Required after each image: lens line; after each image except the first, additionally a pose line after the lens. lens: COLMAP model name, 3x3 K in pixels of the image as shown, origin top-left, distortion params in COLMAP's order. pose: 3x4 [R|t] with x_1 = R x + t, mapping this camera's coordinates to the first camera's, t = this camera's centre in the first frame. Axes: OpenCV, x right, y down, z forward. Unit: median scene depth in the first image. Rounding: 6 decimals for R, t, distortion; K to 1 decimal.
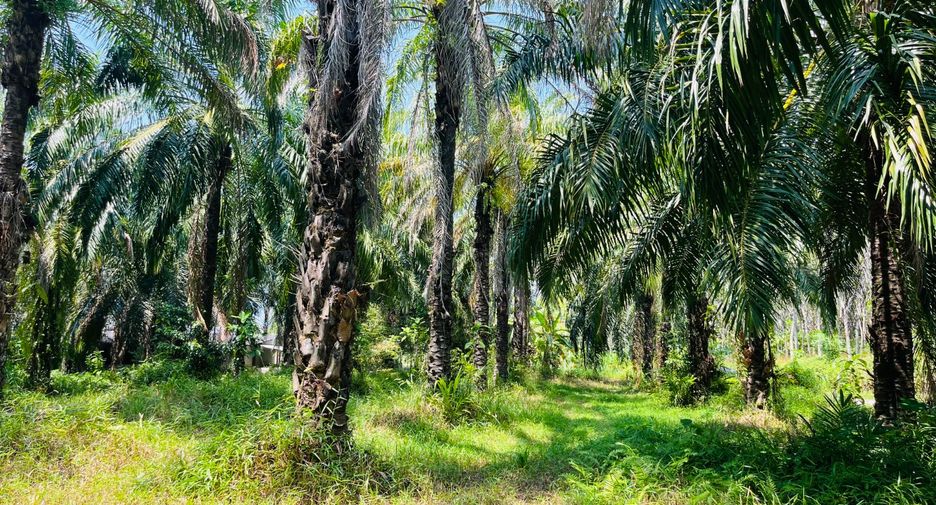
lens RADIAL K [[706.8, 0, 454.8], [0, 706.8, 251.4], [0, 0, 1]] dist [0.067791, -0.086387]
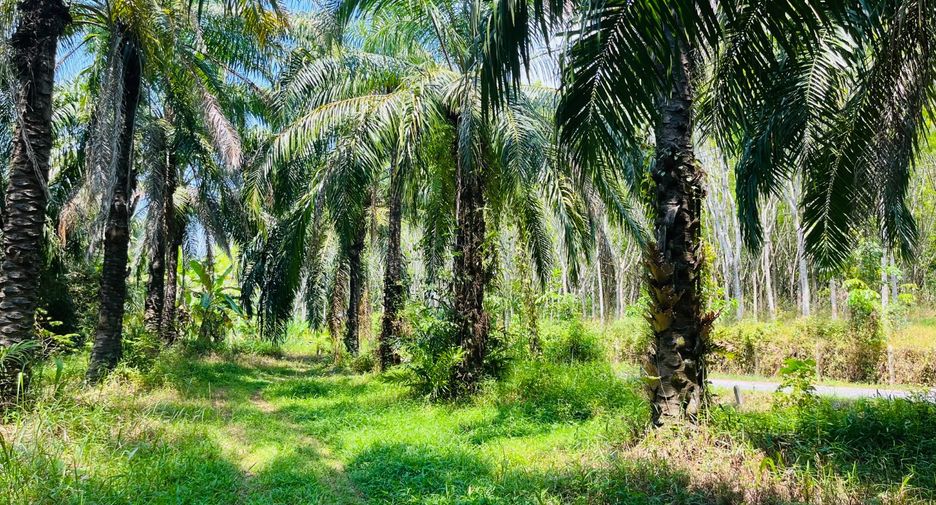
lens RADIAL K [[706.8, 0, 454.8], [0, 706.8, 251.4], [0, 0, 1]] dist [0.067791, -0.086387]
pose [[0.897291, 0.039821, 0.439639, 0.041361], [-0.056658, 0.998075, 0.025236, 0.047321], [-0.437788, -0.047554, 0.897820, 0.281723]]
